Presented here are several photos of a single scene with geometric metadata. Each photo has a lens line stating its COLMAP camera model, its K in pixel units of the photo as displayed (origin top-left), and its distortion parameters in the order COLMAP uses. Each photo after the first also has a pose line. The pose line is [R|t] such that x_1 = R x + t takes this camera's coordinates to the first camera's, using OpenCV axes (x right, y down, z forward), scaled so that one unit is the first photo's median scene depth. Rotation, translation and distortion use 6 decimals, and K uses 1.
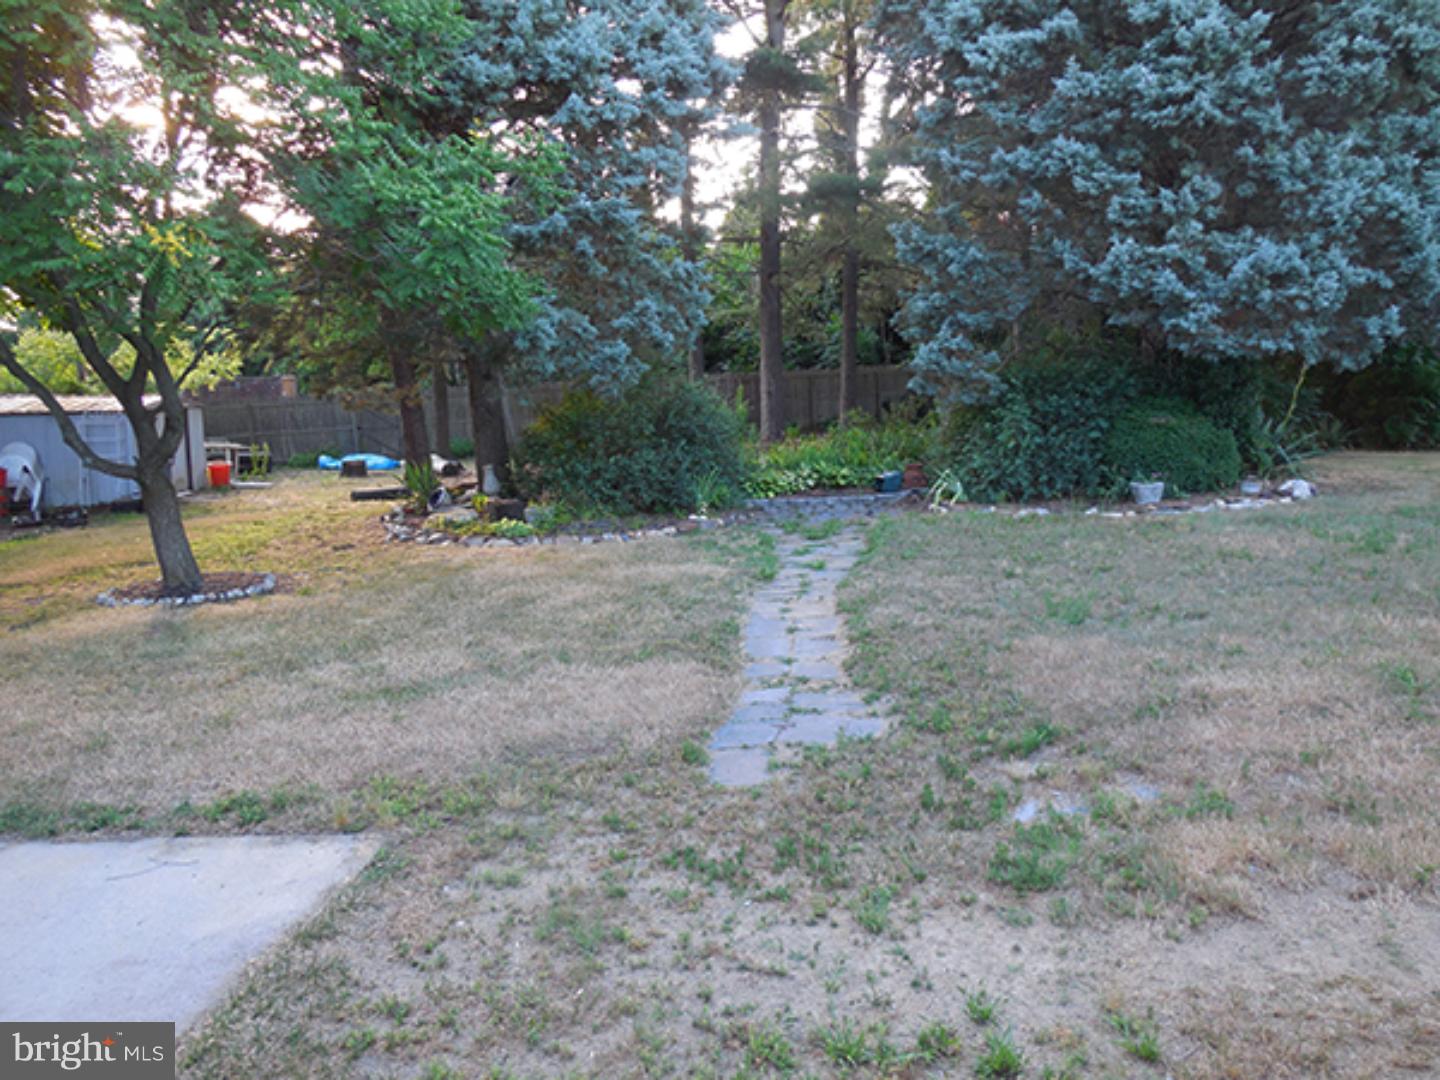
lens RADIAL K [[1080.0, 0, 720.0], [0, 1080.0, 540.0], [0, 0, 1]] dist [-0.008716, -0.000111]
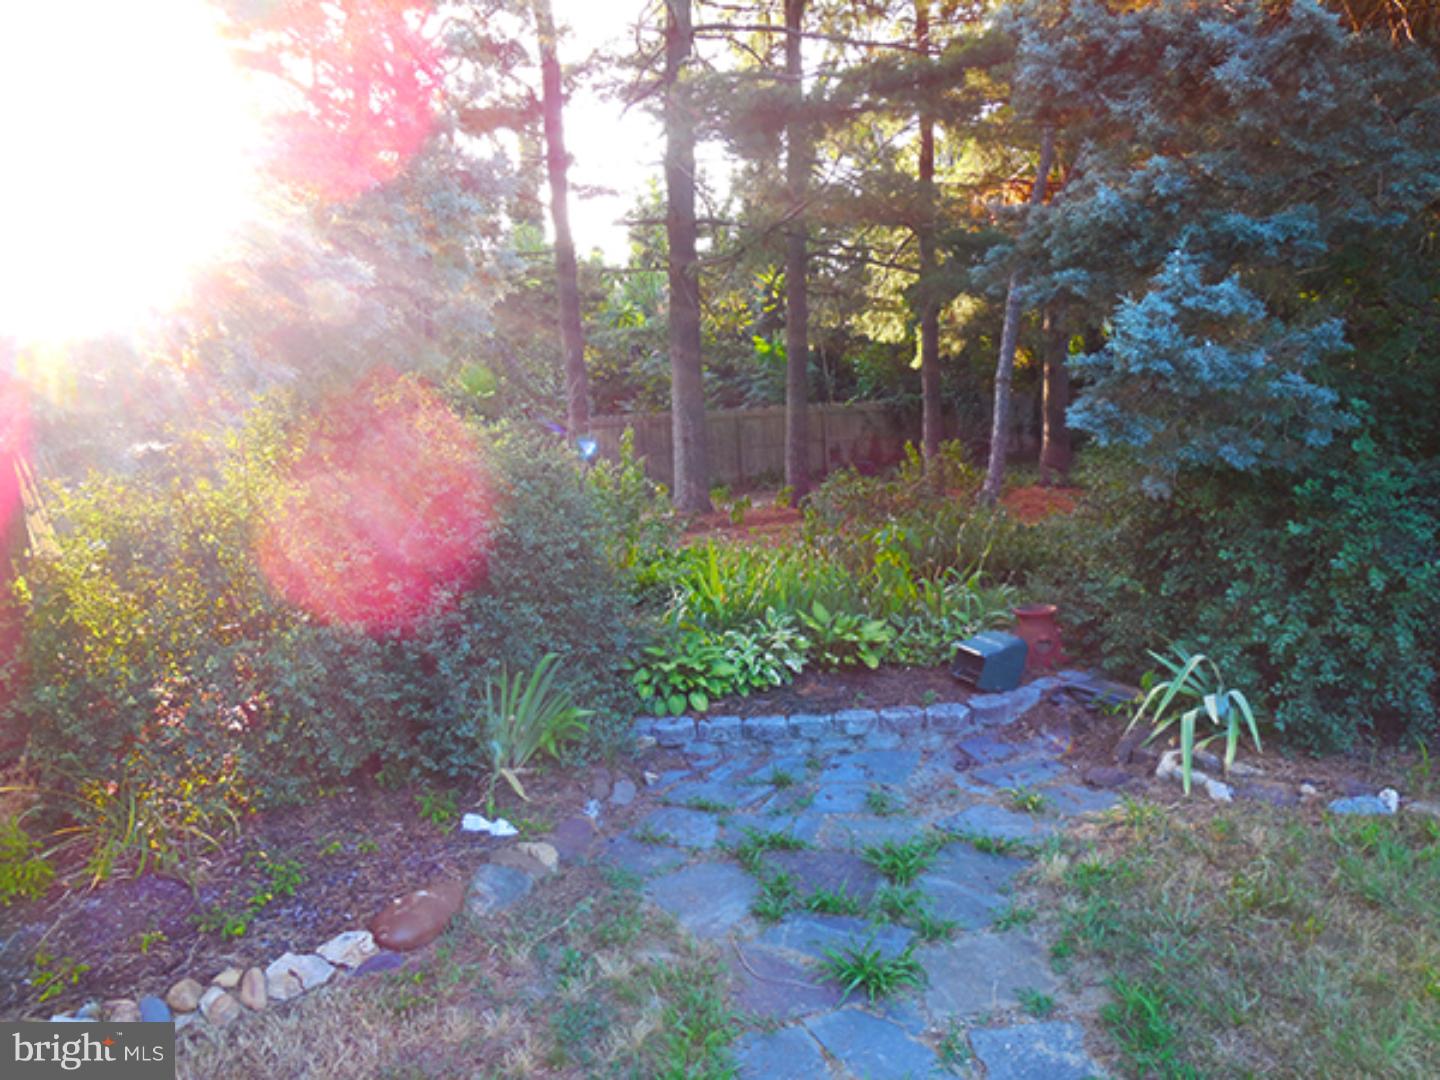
lens RADIAL K [[1080.0, 0, 720.0], [0, 1080.0, 540.0], [0, 0, 1]] dist [-0.008716, -0.000111]
pose [[0.996783, -0.025583, 0.075959, 0.026411], [0.028646, 0.998808, -0.039517, -0.086273], [-0.074858, 0.041566, 0.996328, 0.606915]]
